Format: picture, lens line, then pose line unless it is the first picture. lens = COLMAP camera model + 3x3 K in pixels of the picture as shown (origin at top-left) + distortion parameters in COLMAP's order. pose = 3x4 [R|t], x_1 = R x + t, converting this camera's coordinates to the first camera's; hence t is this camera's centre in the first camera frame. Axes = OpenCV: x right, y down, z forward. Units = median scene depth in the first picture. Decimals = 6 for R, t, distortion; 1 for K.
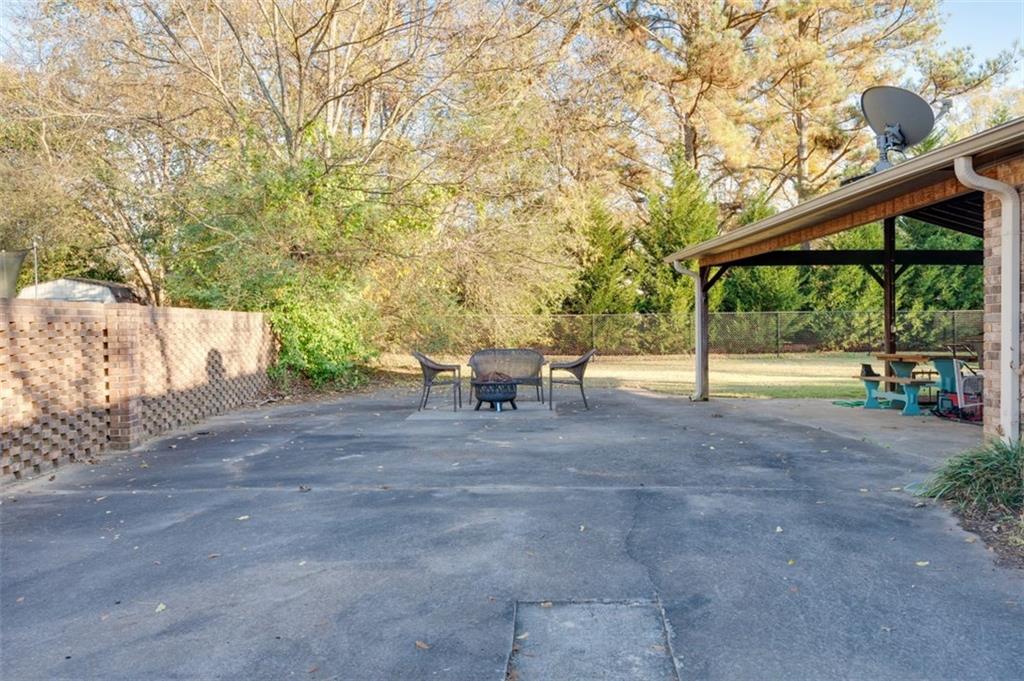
lens RADIAL K [[811.7, 0, 511.3], [0, 811.7, 344.4], [0, 0, 1]] dist [-0.000376, -0.000683]
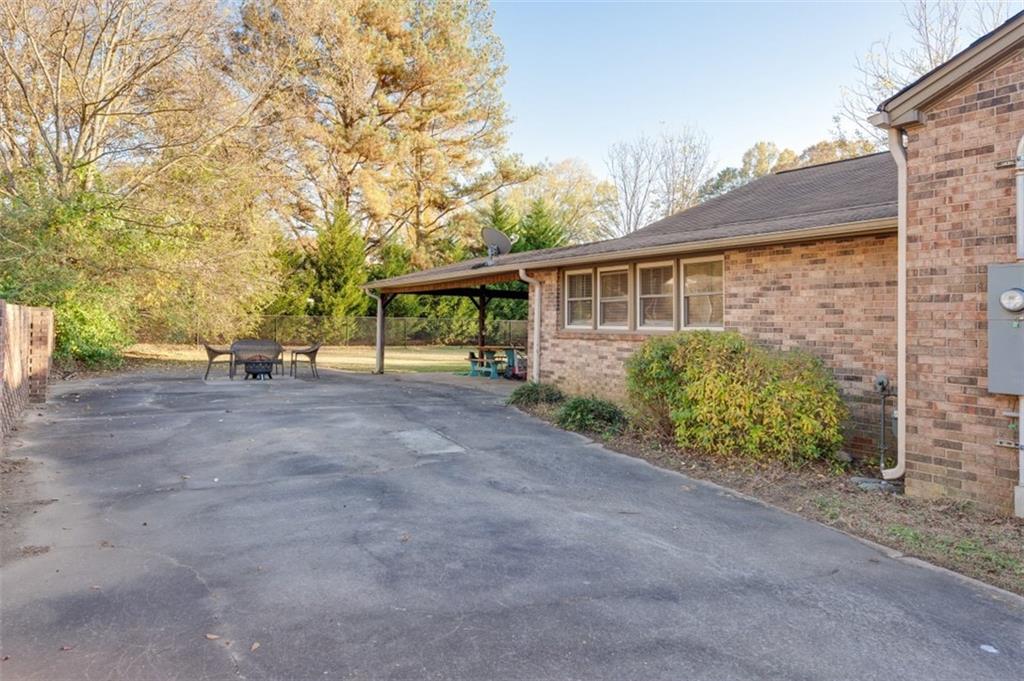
lens RADIAL K [[811.7, 0, 511.7], [0, 811.7, 337.2], [0, 0, 1]] dist [-0.000376, -0.000683]
pose [[0.872133, 0.018668, 0.488912, -0.234070], [-0.018761, 0.999813, -0.004710, -0.001748], [-0.488909, -0.005065, 0.872320, -0.395835]]
